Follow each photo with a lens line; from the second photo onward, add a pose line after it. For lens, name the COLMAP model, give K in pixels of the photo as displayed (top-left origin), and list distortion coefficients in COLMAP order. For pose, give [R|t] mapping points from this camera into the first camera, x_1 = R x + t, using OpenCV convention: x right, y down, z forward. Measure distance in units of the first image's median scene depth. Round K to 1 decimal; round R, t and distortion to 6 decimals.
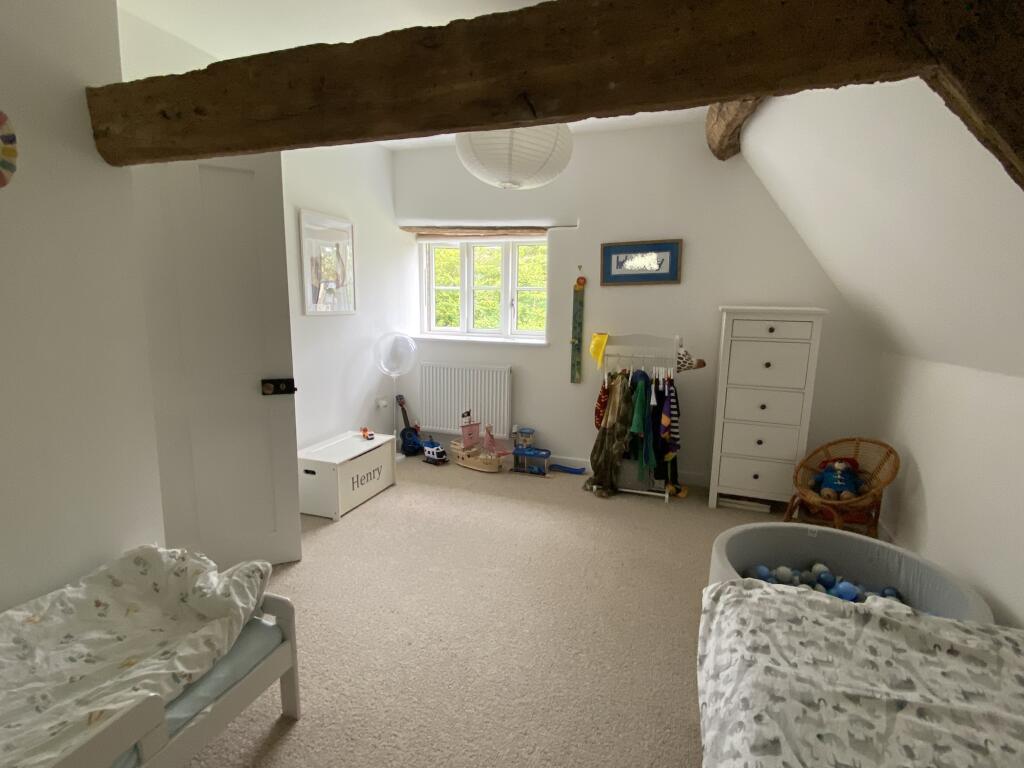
lens RADIAL K [[502.3, 0, 512.0], [0, 502.3, 384.0], [0, 0, 1]] dist [0.046776, -0.046569]
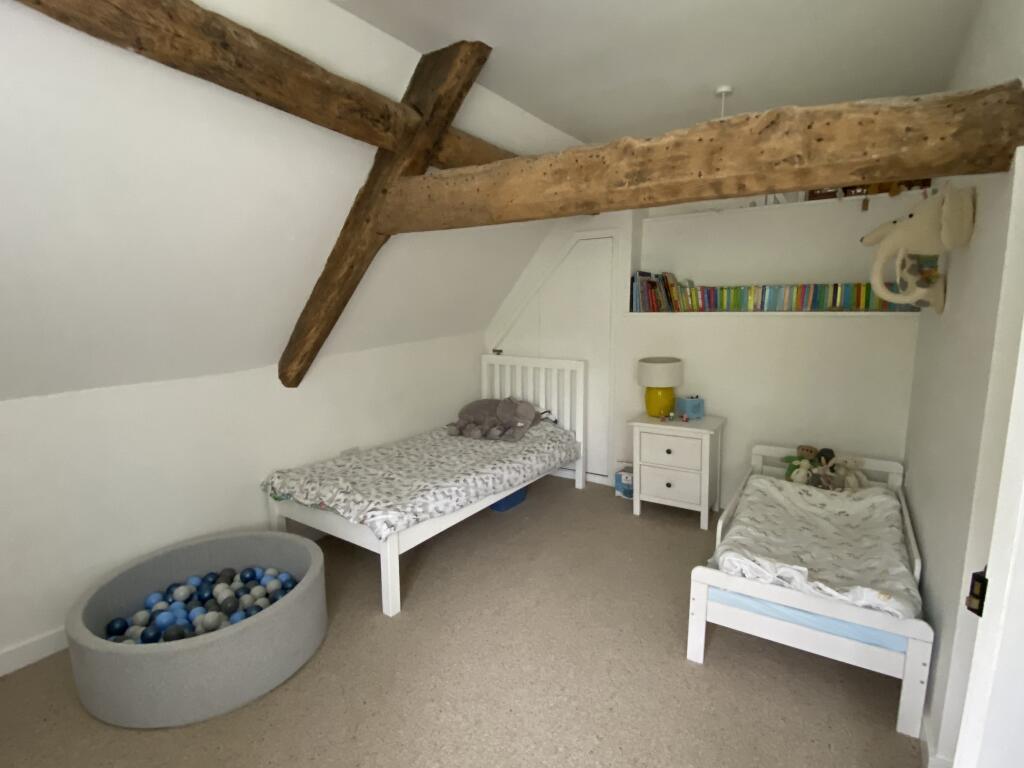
lens RADIAL K [[502.3, 0, 512.0], [0, 502.3, 384.0], [0, 0, 1]] dist [0.046776, -0.046569]
pose [[-0.967061, -0.045303, 0.250481, -0.341382], [0.035129, 0.950865, 0.307606, -0.492439], [-0.252109, 0.306273, -0.917953, 2.541026]]
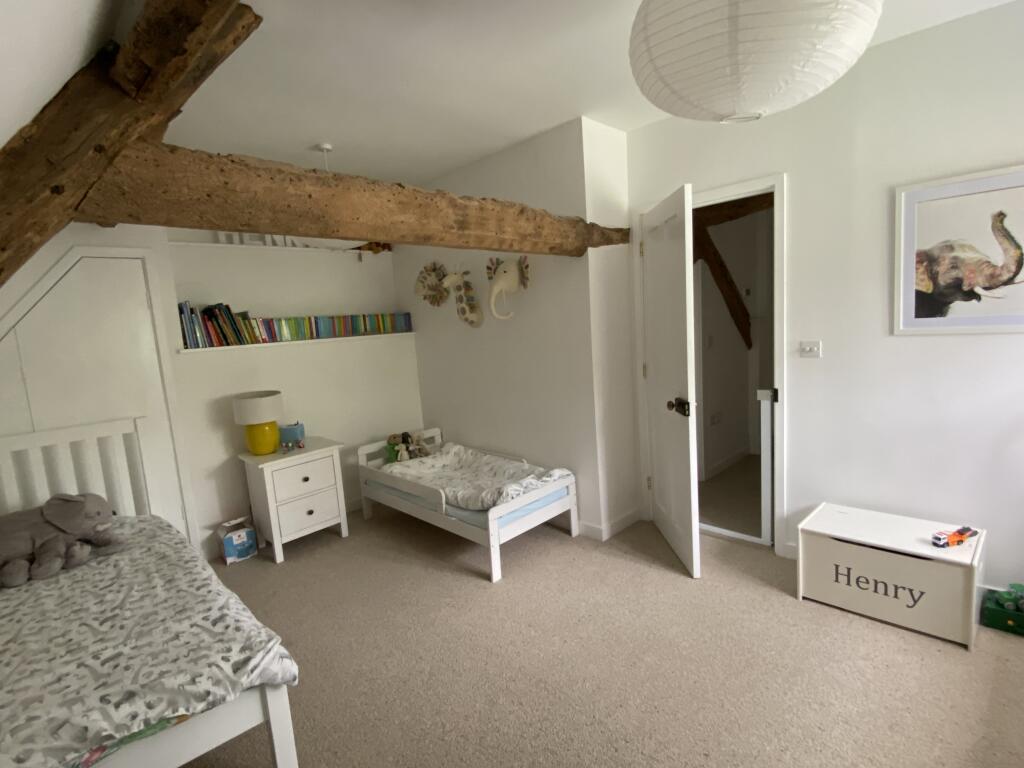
lens RADIAL K [[502.3, 0, 512.0], [0, 502.3, 384.0], [0, 0, 1]] dist [0.046776, -0.046569]
pose [[-0.450975, 0.132314, -0.882675, 1.187800], [-0.080178, 0.978947, 0.187710, -0.394273], [0.888928, 0.155424, -0.430871, 2.074991]]
